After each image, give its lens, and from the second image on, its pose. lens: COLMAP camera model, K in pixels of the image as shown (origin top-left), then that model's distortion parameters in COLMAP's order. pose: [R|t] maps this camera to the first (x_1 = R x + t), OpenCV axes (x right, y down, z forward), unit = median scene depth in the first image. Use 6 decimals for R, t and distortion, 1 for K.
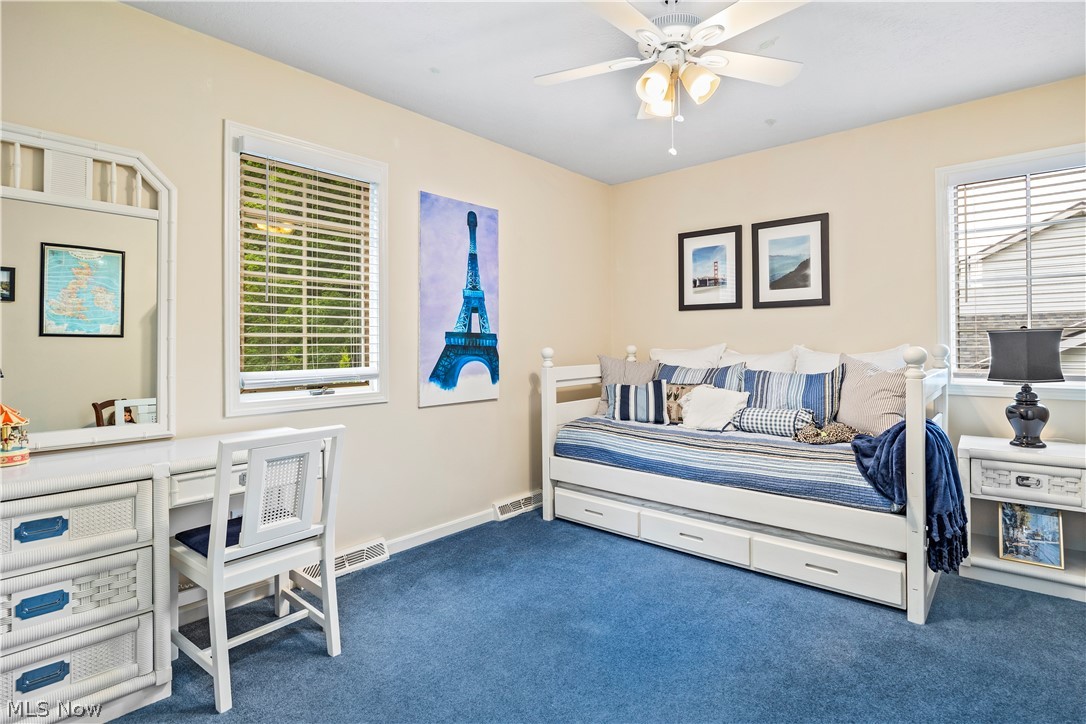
lens RADIAL K [[505.4, 0, 545.5], [0, 505.4, 342.8], [0, 0, 1]] dist [-0.015787, -0.001108]
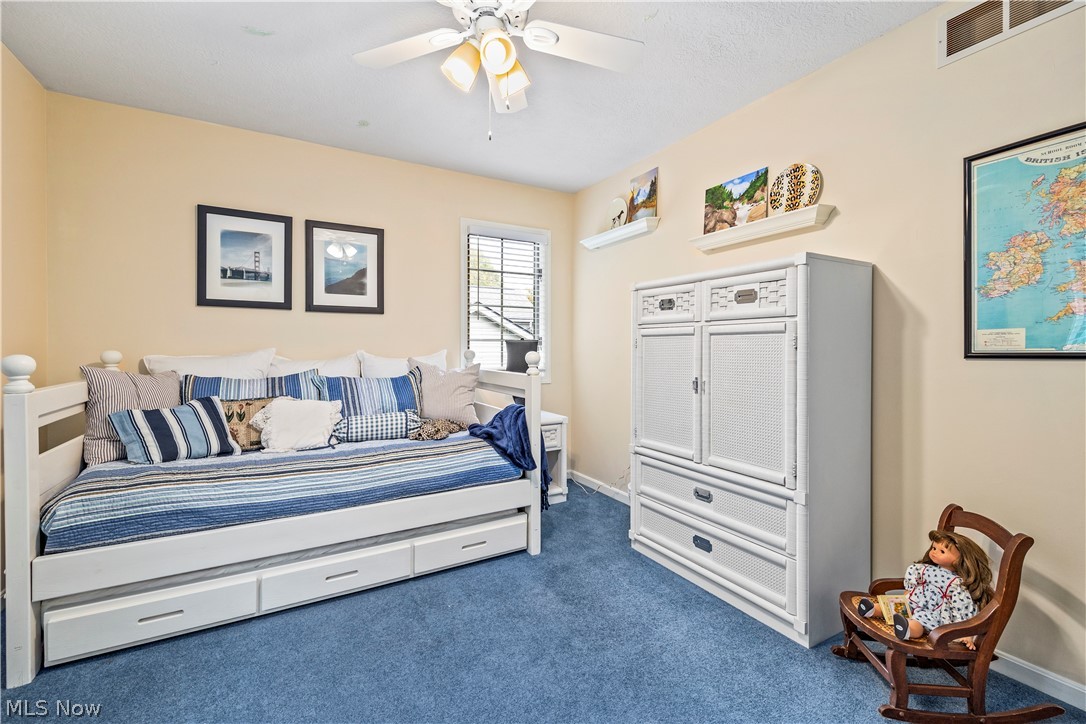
lens RADIAL K [[457.3, 0, 543.4], [0, 457.3, 352.3], [0, 0, 1]] dist [0.002189, 0.000227]
pose [[0.350139, -0.003733, 0.936690, -0.245052], [-0.004846, 0.999971, 0.005797, 0.001227], [-0.936685, -0.006569, 0.350111, 0.319323]]
